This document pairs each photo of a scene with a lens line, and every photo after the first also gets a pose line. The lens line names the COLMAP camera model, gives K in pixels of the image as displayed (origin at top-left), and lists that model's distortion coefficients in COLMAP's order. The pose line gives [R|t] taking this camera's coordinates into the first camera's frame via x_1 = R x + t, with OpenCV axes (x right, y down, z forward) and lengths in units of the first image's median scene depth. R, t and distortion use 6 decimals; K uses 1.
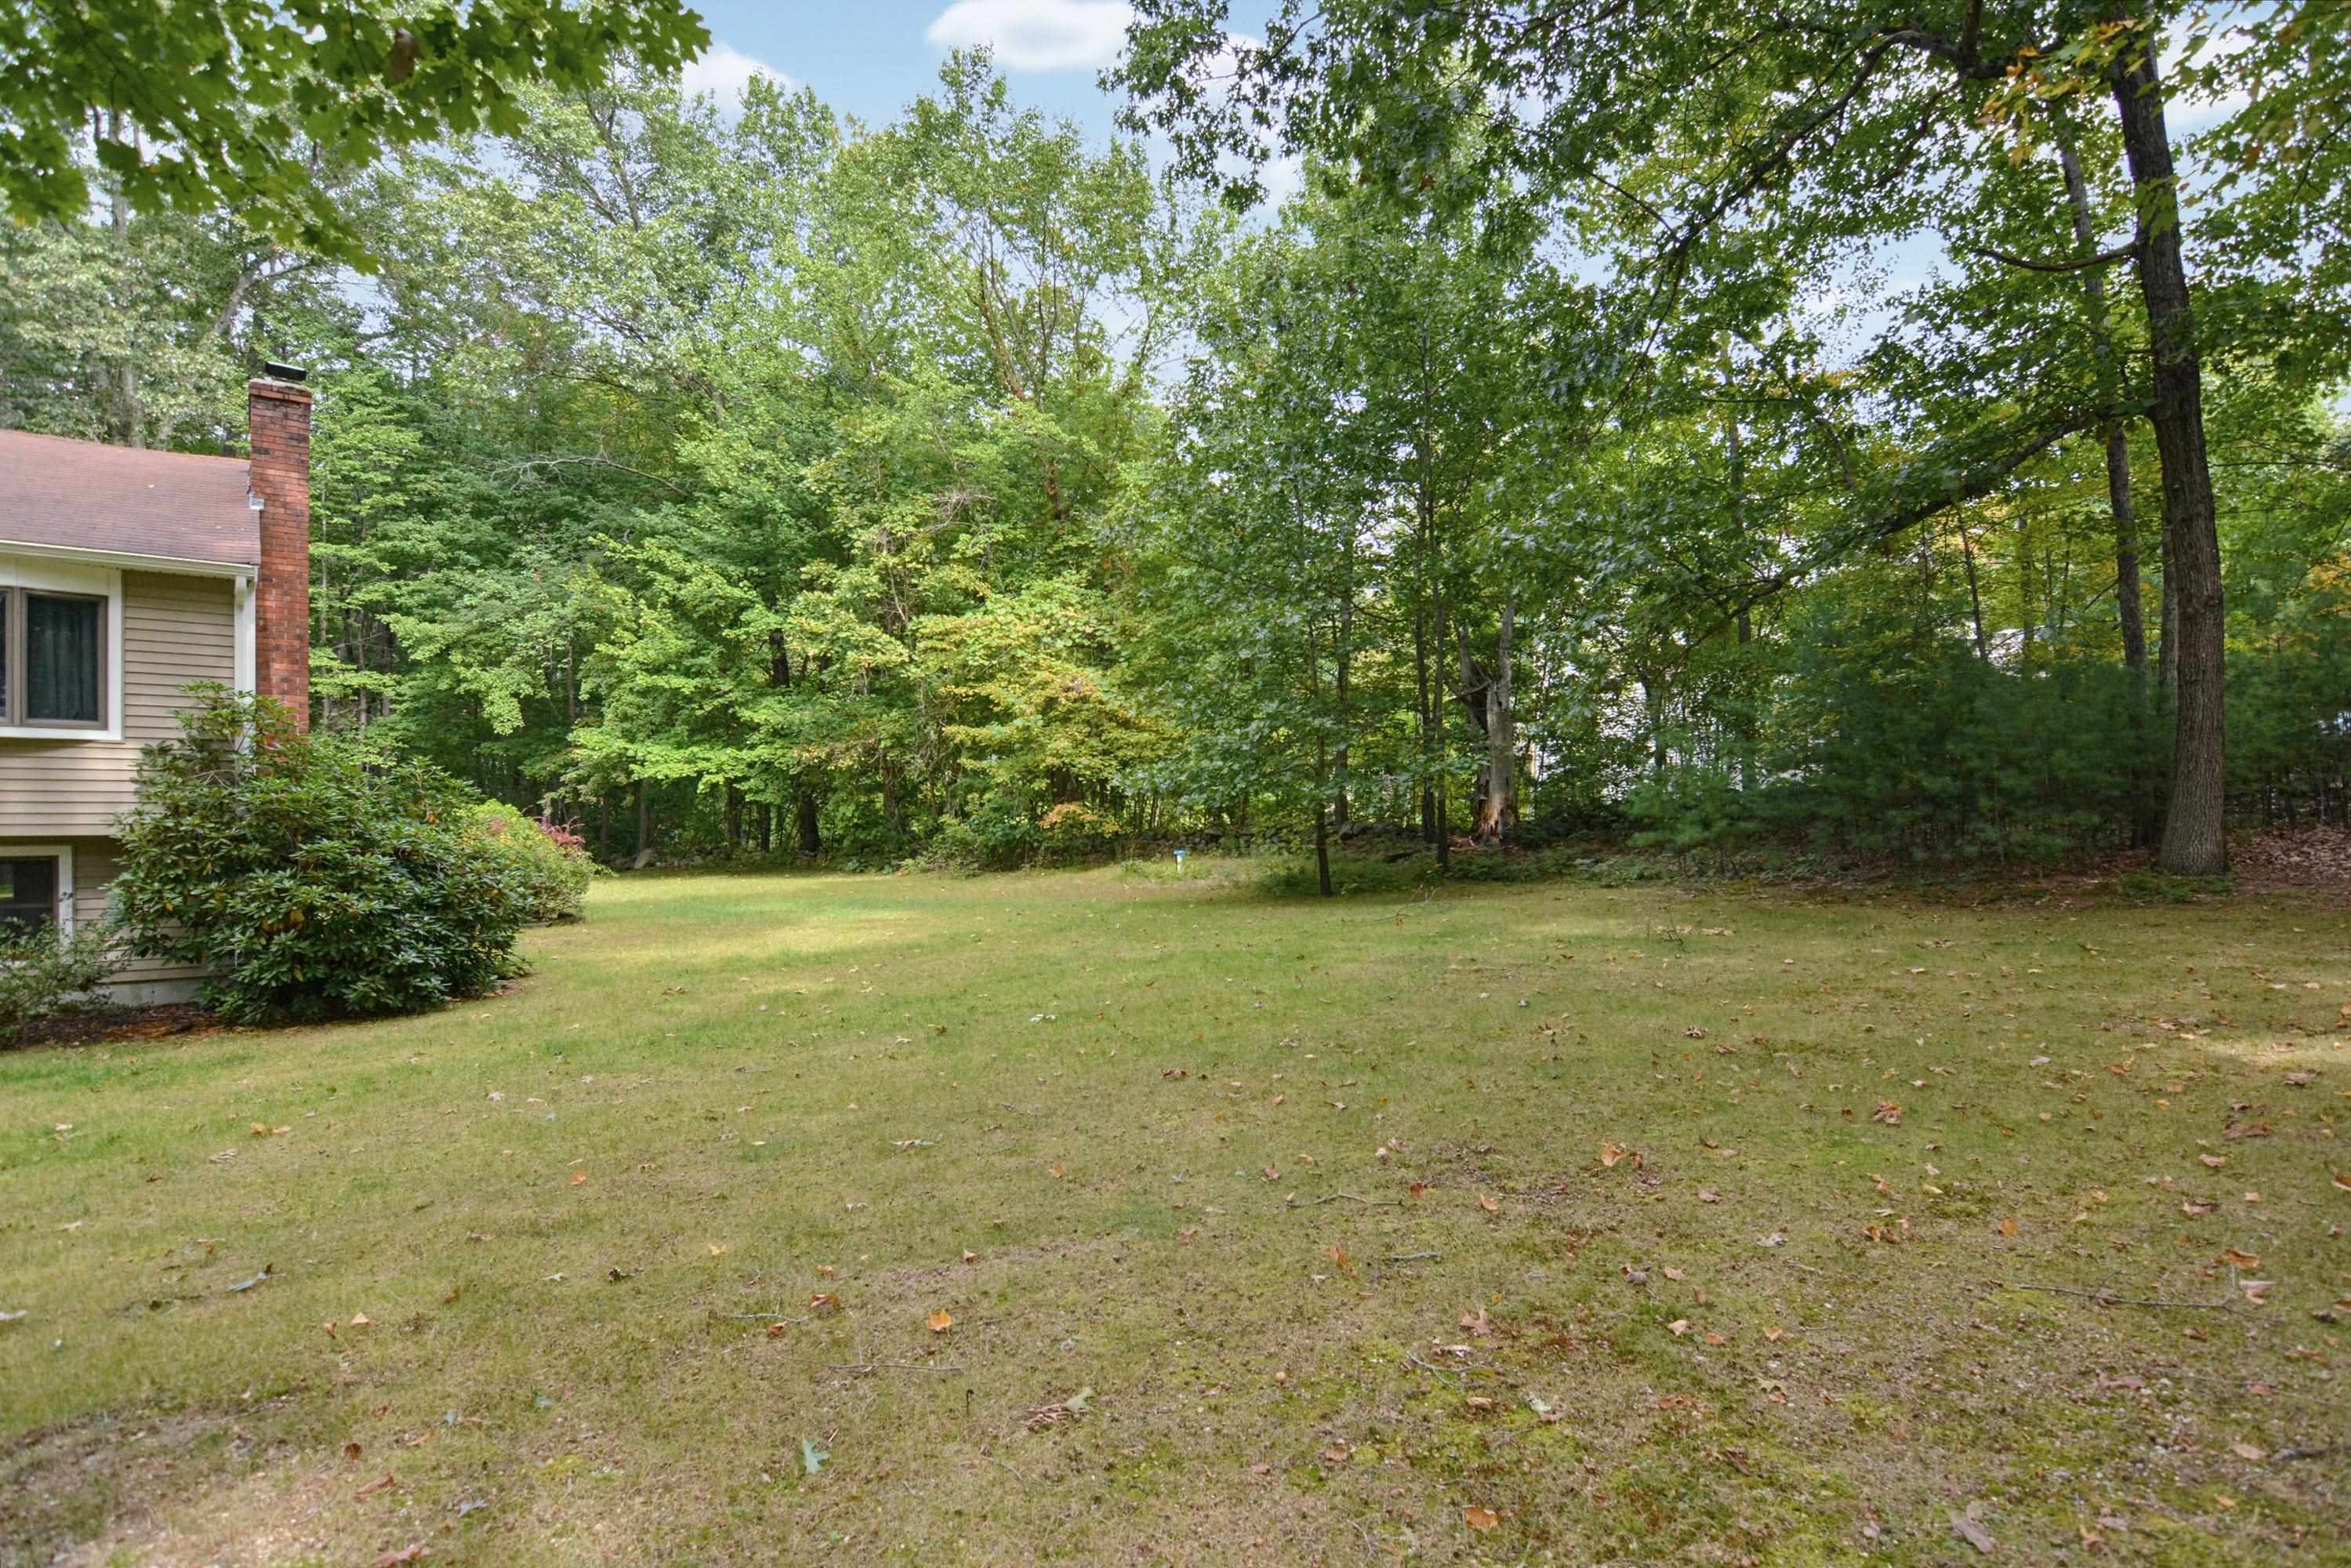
lens RADIAL K [[1199.1, 0, 1216.2], [0, 1199.1, 836.7], [0, 0, 1]] dist [-0.016820, -0.005446]
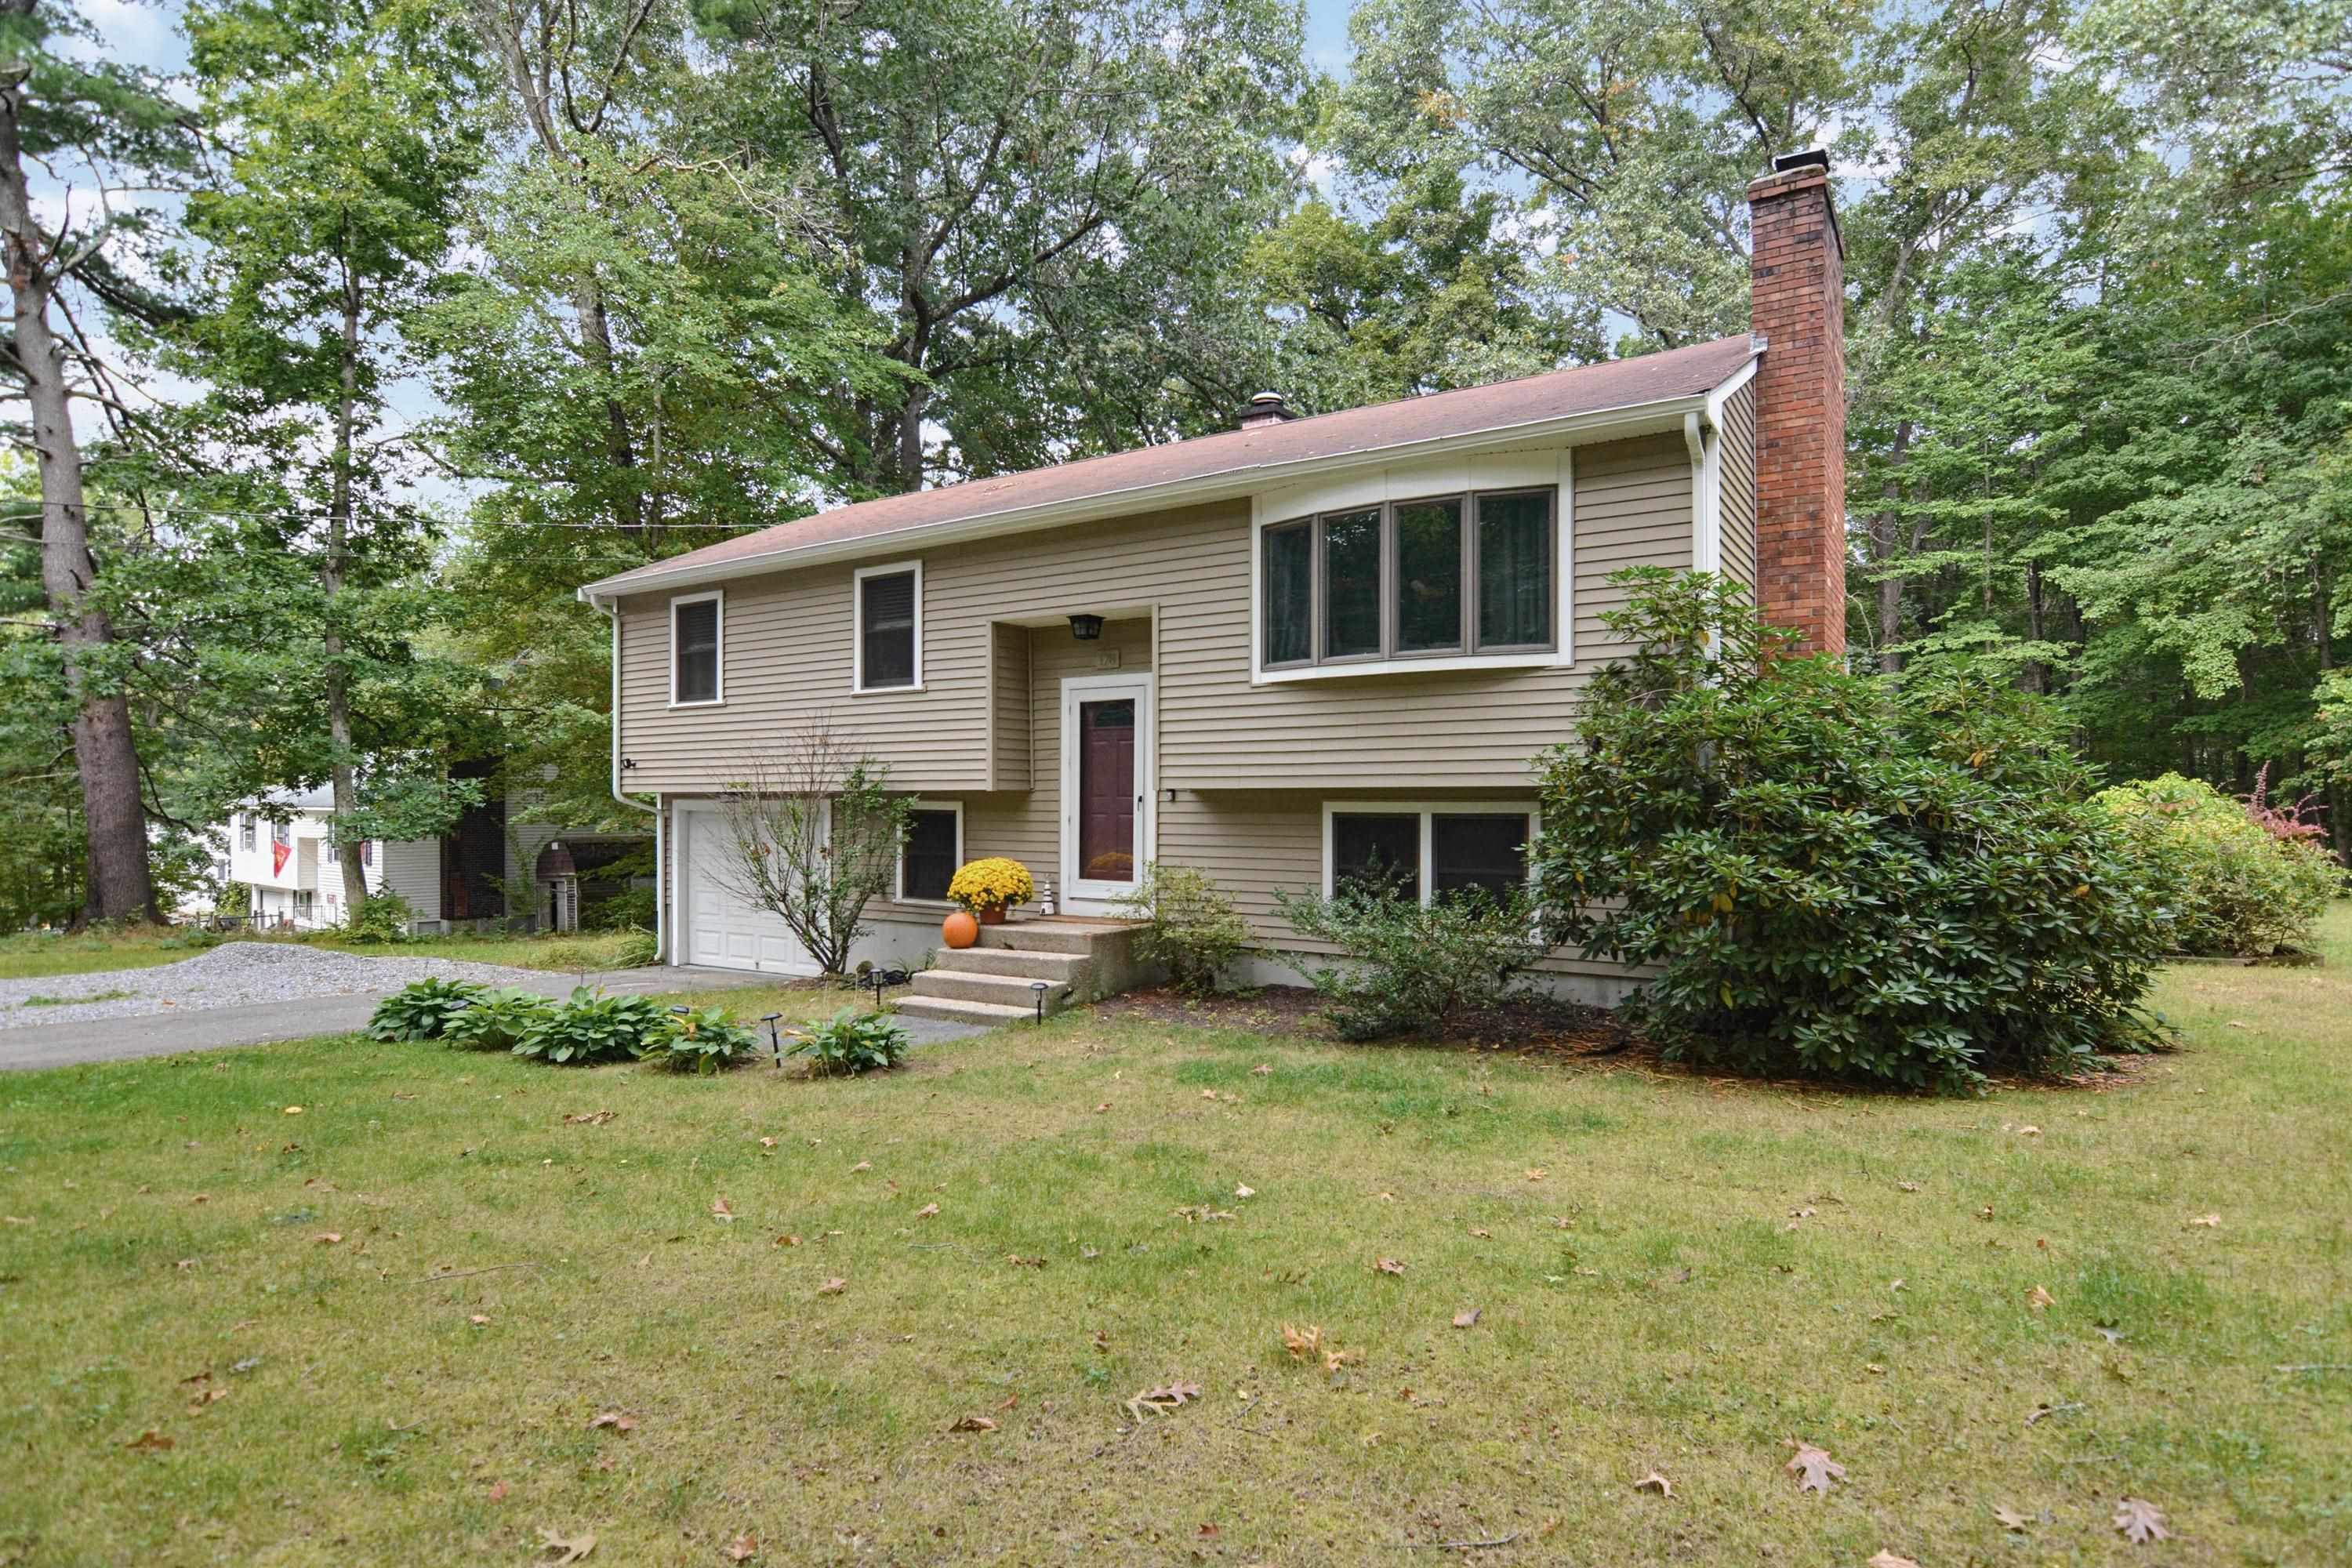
lens RADIAL K [[1199.6, 0, 1194.8], [0, 1199.6, 800.1], [0, 0, 1]] dist [-0.016820, -0.005446]
pose [[0.295084, -0.015916, -0.955339, -0.121287], [-0.026878, 0.999327, -0.024951, 0.017161], [0.955093, 0.033040, 0.294458, 0.260997]]
